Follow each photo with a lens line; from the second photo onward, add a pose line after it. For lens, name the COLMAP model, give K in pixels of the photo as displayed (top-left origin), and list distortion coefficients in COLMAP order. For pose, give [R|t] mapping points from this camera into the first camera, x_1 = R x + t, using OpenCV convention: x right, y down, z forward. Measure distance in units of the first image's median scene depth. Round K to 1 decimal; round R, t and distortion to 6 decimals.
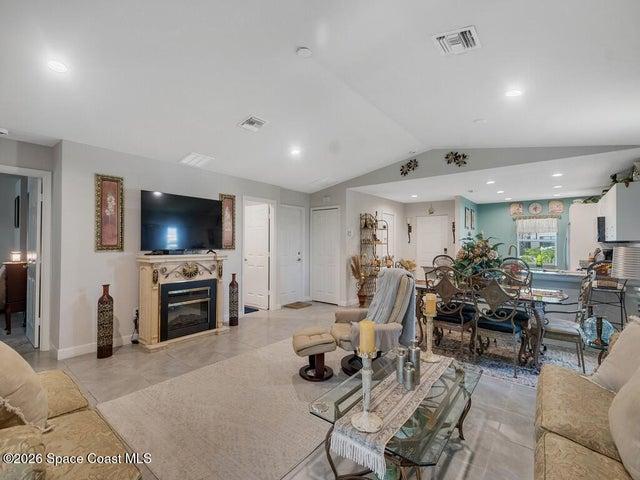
lens RADIAL K [[299.5, 0, 308.2], [0, 299.5, 240.2], [0, 0, 1]] dist [0.011297, -0.000005]
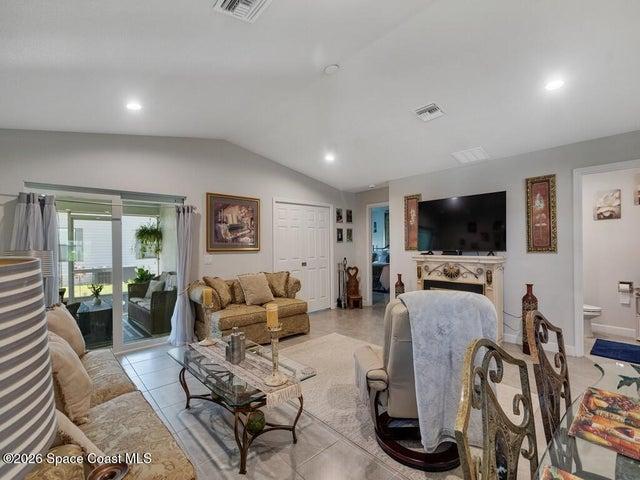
lens RADIAL K [[287.6, 0, 304.0], [0, 287.6, 251.4], [0, 0, 1]] dist [0.000416, -0.000234]
pose [[-0.164701, 0.018141, -0.986177, 0.590989], [0.026610, 0.999549, 0.013943, 0.006413], [0.985984, -0.023946, -0.165110, 0.610625]]
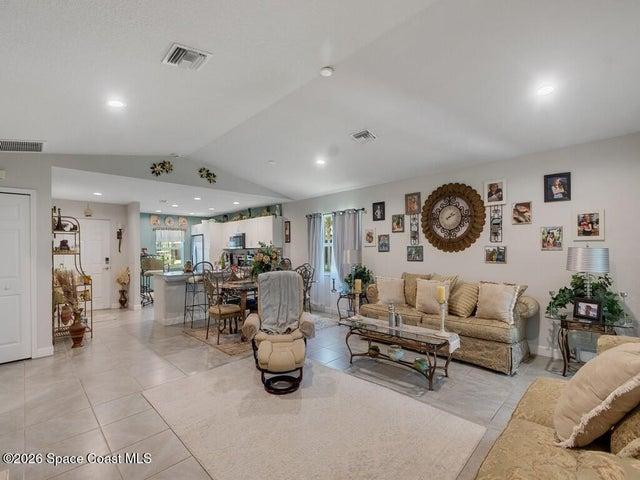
lens RADIAL K [[288.6, 0, 319.7], [0, 288.6, 245.6], [0, 0, 1]] dist [-0.000199, -0.000059]
pose [[0.092426, 0.007384, 0.995692, -0.576692], [0.000785, 0.999972, -0.007489, -0.001661], [-0.995719, 0.001474, 0.092418, 0.525158]]
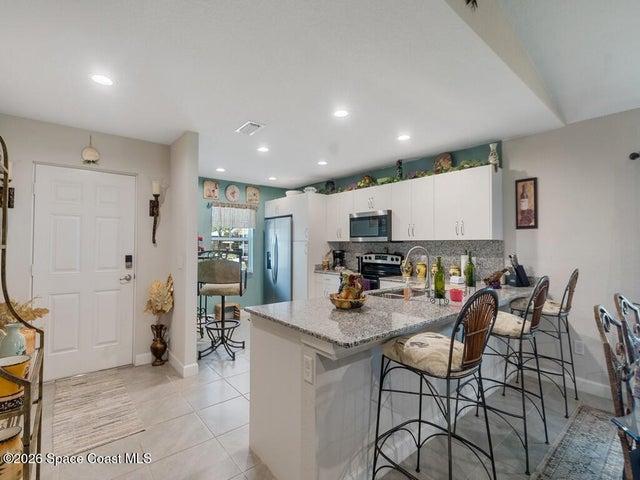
lens RADIAL K [[298.7, 0, 316.1], [0, 298.7, 237.7], [0, 0, 1]] dist [0.000295, -0.000153]
pose [[0.188458, 0.017766, 0.981921, 0.184803], [-0.016574, 0.999752, -0.014907, 0.009437], [-0.981941, -0.013465, 0.188705, 1.178705]]
